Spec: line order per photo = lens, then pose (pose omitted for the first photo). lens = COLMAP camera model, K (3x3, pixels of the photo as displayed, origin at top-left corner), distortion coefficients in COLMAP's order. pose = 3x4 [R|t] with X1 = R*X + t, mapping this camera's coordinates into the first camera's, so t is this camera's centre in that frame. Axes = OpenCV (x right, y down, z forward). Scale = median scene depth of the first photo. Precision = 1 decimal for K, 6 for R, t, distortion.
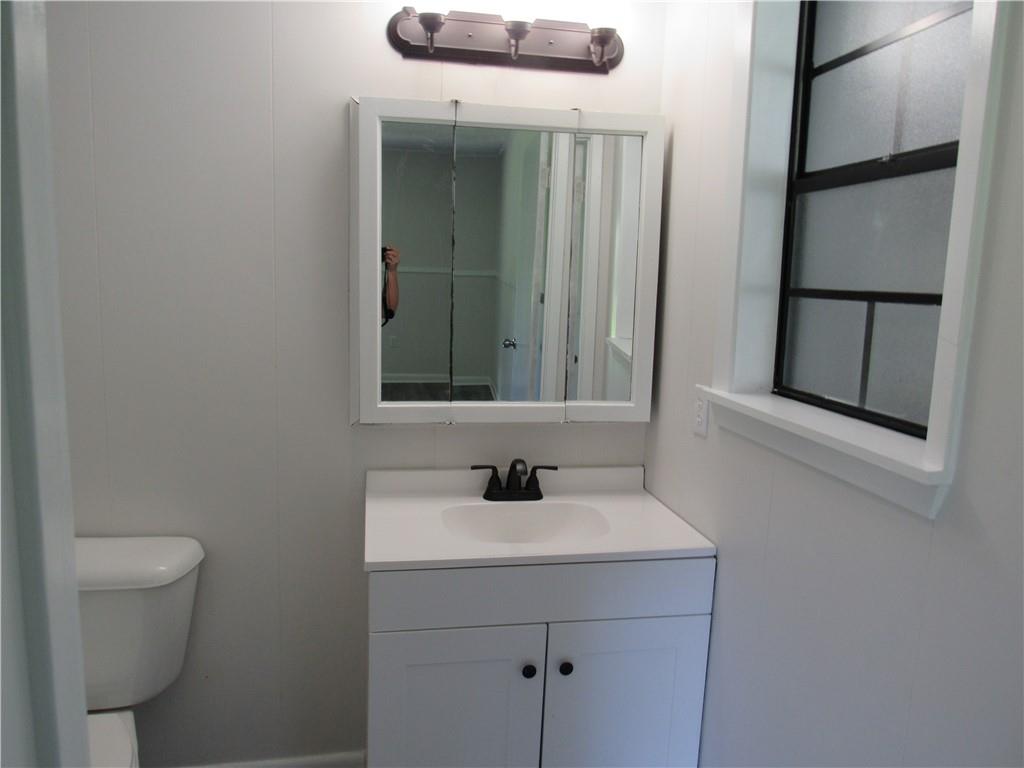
lens RADIAL K [[730.3, 0, 509.9], [0, 730.3, 382.5], [0, 0, 1]] dist [-0.016625, 0.008740]
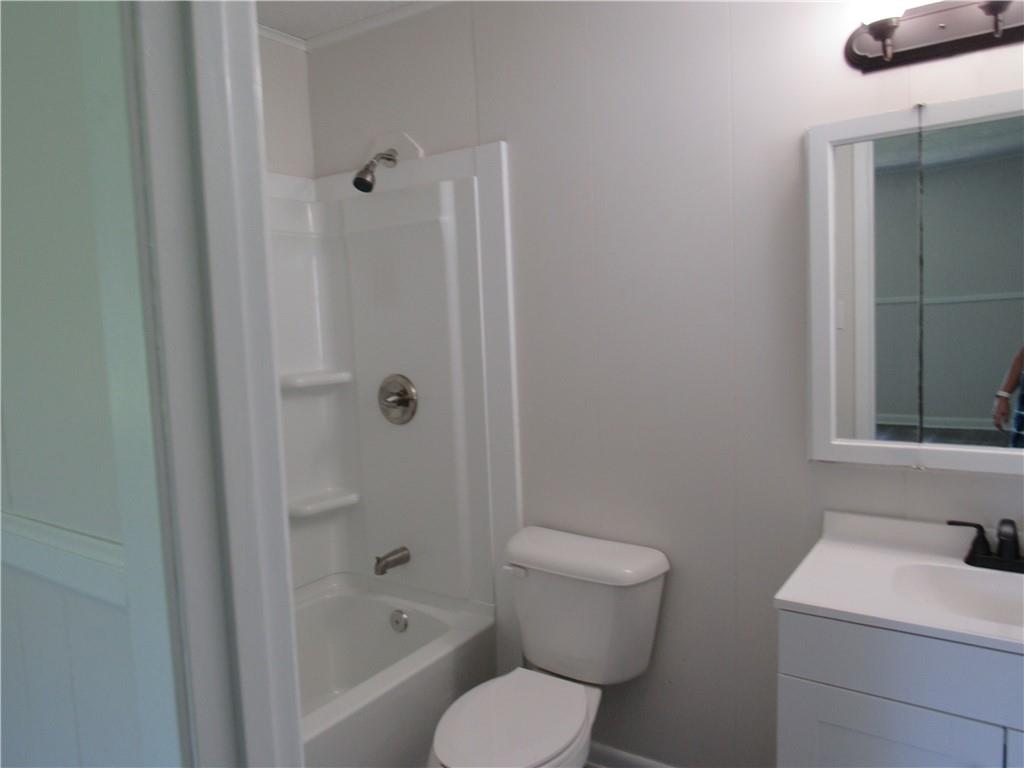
lens RADIAL K [[730.3, 0, 510.4], [0, 730.3, 383.1], [0, 0, 1]] dist [-0.016625, 0.008740]
pose [[0.707583, 0.007643, -0.706589, 0.191147], [-0.041001, 0.998701, -0.030256, 0.000386], [0.705440, 0.050380, 0.706977, 0.033687]]
